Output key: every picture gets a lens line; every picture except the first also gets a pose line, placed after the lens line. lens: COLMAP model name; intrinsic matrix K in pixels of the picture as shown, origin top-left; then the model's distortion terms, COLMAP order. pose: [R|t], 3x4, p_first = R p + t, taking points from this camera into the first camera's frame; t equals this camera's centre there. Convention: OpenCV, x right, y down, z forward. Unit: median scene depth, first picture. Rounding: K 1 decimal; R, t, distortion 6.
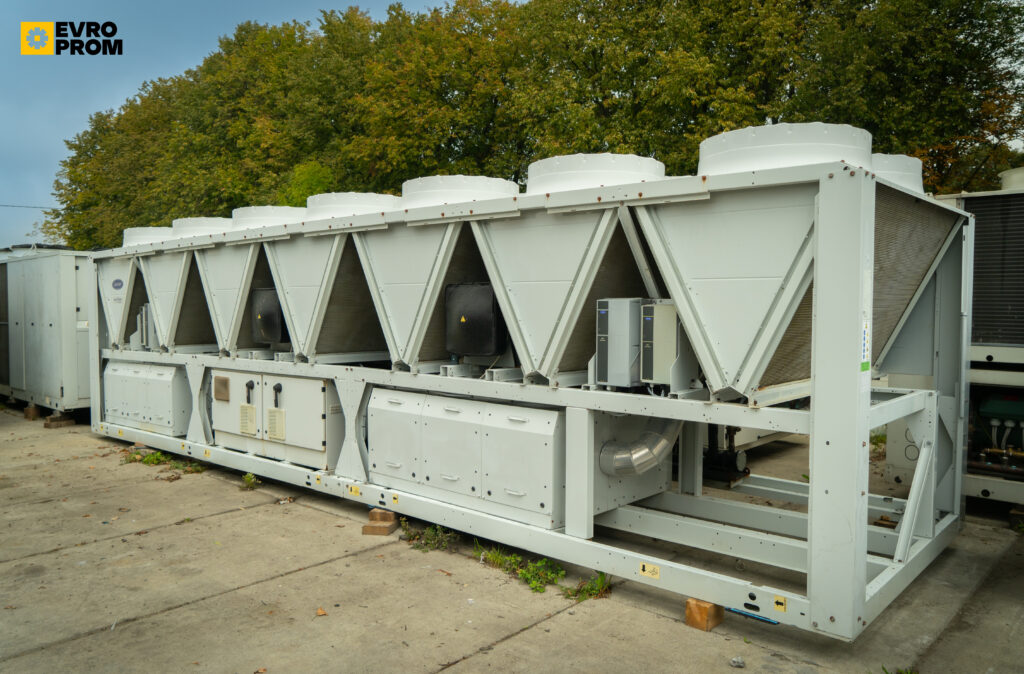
lens RADIAL K [[810.4, 0, 494.4], [0, 810.4, 341.2], [0, 0, 1]] dist [-0.000190, 0.004167]
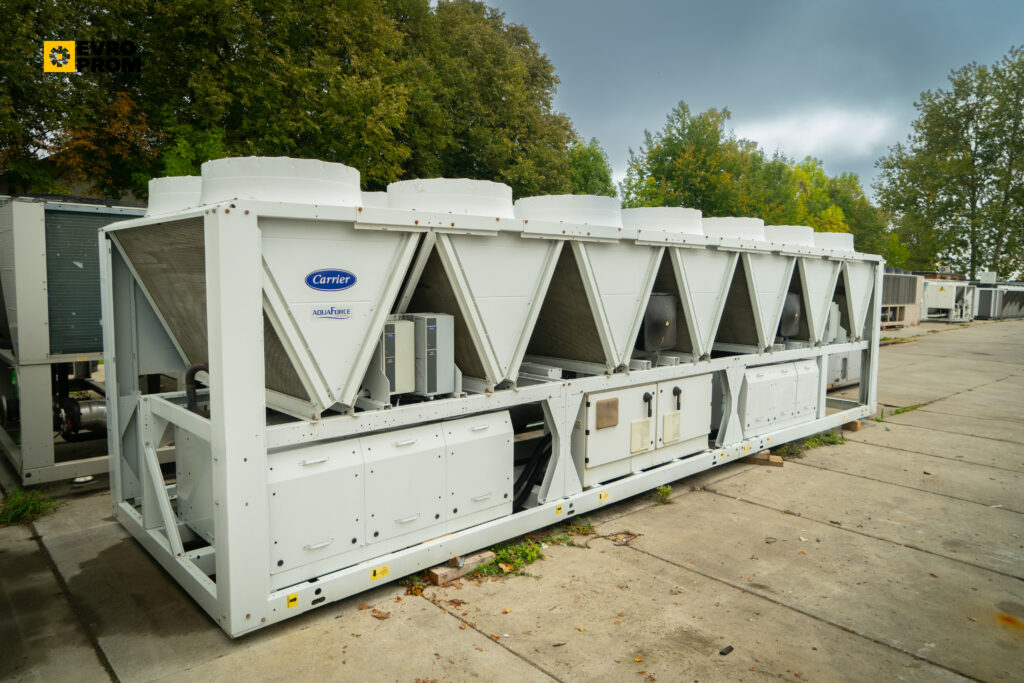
lens RADIAL K [[675.7, 0, 507.7], [0, 675.7, 341.8], [0, 0, 1]] dist [-0.006495, -0.004303]
pose [[0.082878, -0.056930, 0.994932, -0.785181], [0.082045, 0.995368, 0.050120, -0.045269], [-0.993177, 0.077475, 0.087165, 0.782675]]
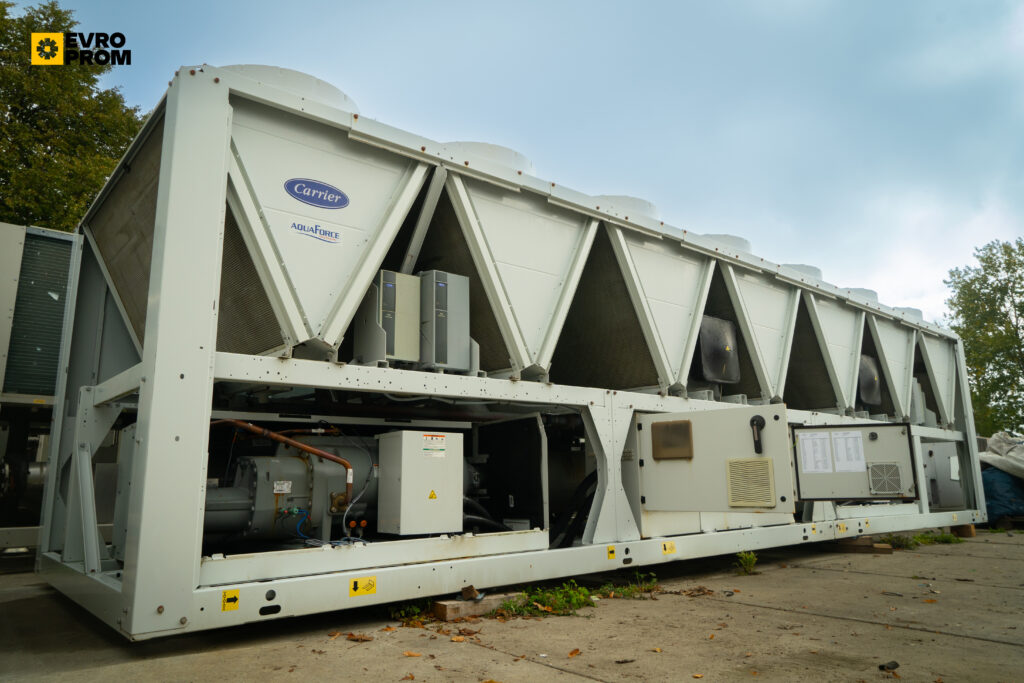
lens RADIAL K [[696.0, 0, 512.0], [0, 696.0, 341.5], [0, 0, 1]] dist [-0.010435, 0.001963]
pose [[0.126220, 0.226899, 0.965705, -0.586314], [0.101991, 0.965363, -0.240149, 0.246515], [-0.986745, 0.128805, 0.098706, 0.821406]]
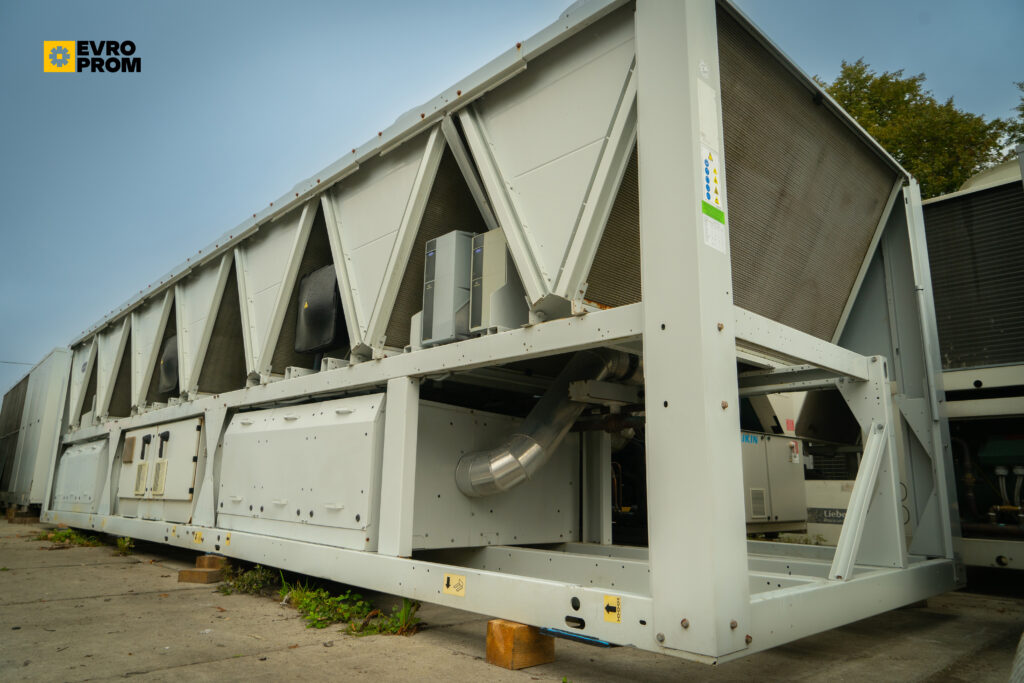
lens RADIAL K [[696.0, 0, 512.0], [0, 696.0, 341.5], [0, 0, 1]] dist [-0.010435, 0.001963]
pose [[0.996083, -0.003631, -0.088343, 0.276574], [-0.020749, 0.961655, -0.273476, 0.234234], [0.085949, 0.274238, 0.957813, 0.379415]]
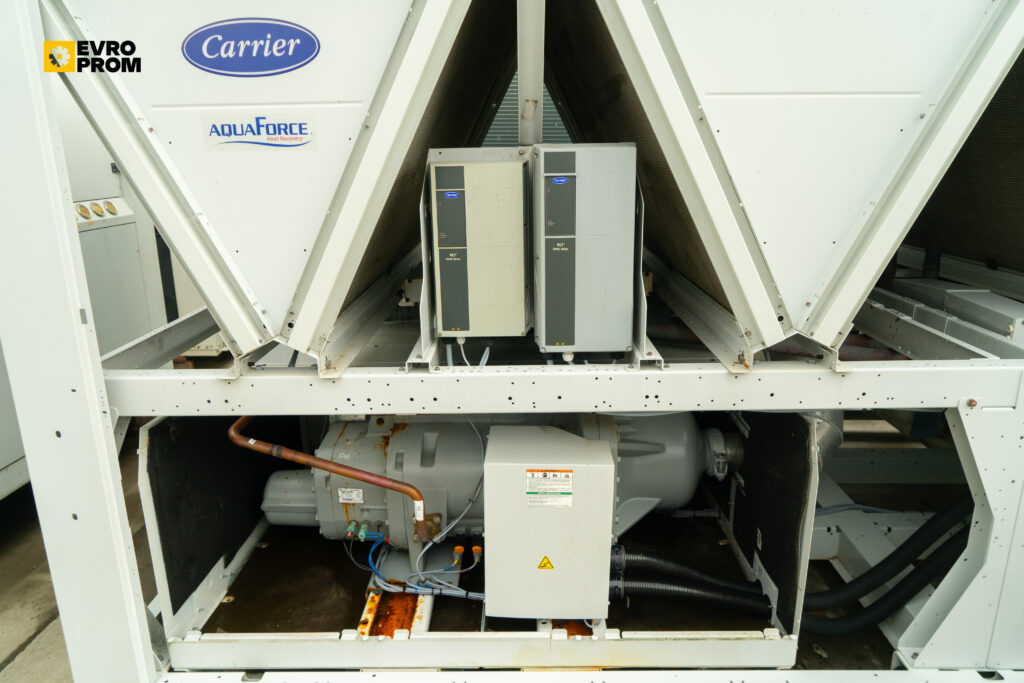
lens RADIAL K [[696.0, 0, 512.0], [0, 696.0, 341.5], [0, 0, 1]] dist [-0.010435, 0.001963]
pose [[0.747413, -0.149572, 0.647304, -0.097703], [0.044782, 0.983454, 0.175538, -0.005833], [-0.662849, -0.102212, 0.741744, 0.700984]]
